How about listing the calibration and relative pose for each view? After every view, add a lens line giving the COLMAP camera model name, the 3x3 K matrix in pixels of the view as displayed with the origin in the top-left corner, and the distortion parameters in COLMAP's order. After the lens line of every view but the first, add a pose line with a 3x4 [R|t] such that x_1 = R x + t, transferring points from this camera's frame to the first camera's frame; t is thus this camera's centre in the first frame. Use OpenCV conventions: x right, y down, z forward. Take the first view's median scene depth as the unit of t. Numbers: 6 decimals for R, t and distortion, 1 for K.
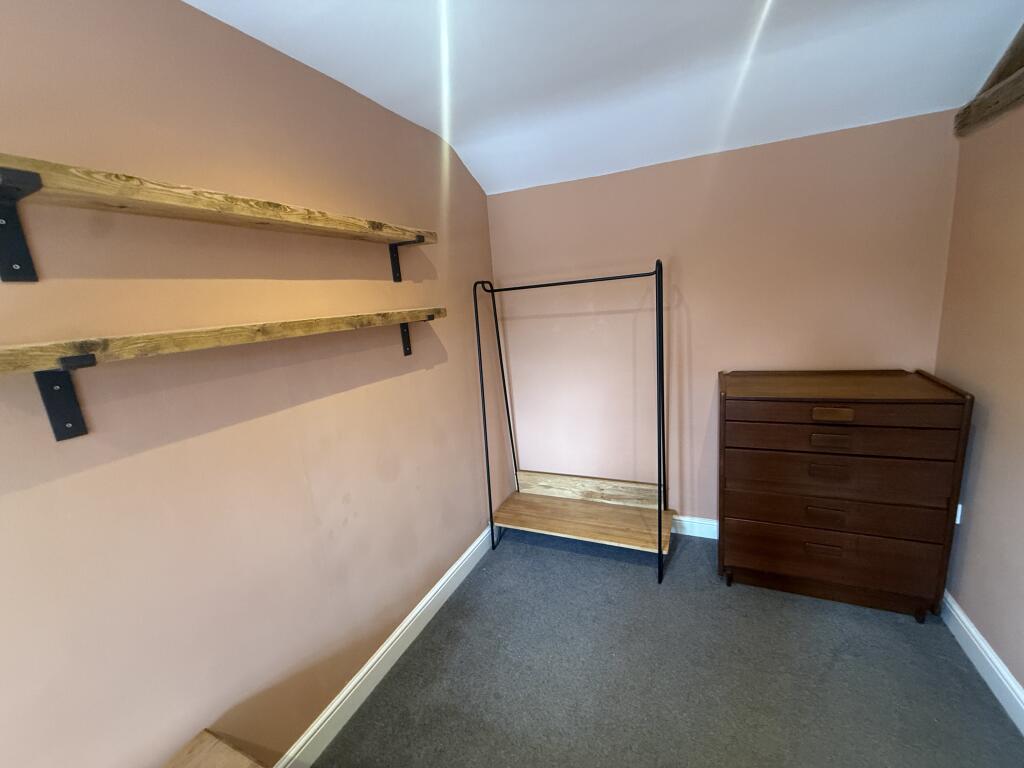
lens RADIAL K [[407.0, 0, 508.8], [0, 407.0, 383.7], [0, 0, 1]] dist [-0.000612, -0.000041]
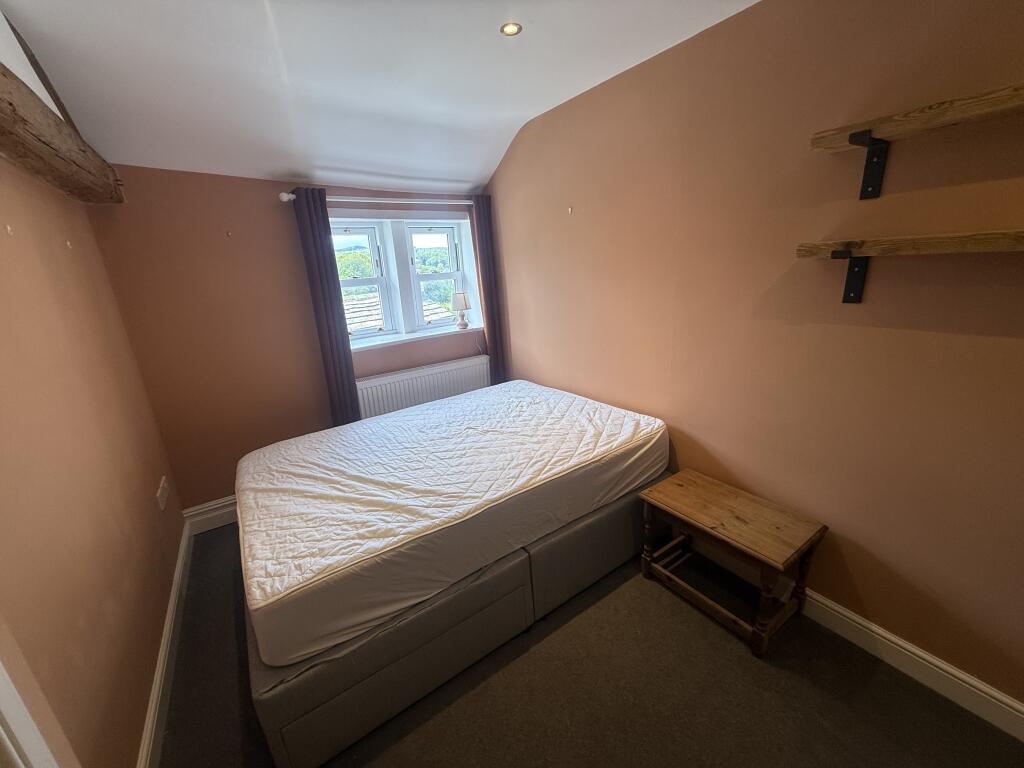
lens RADIAL K [[407.0, 0, 508.8], [0, 407.0, 383.7], [0, 0, 1]] dist [-0.000612, -0.000041]
pose [[-0.503064, 0.359617, -0.785877, 0.924726], [-0.070397, 0.889245, 0.451981, -0.203801], [0.861377, 0.282699, -0.422032, 0.590528]]
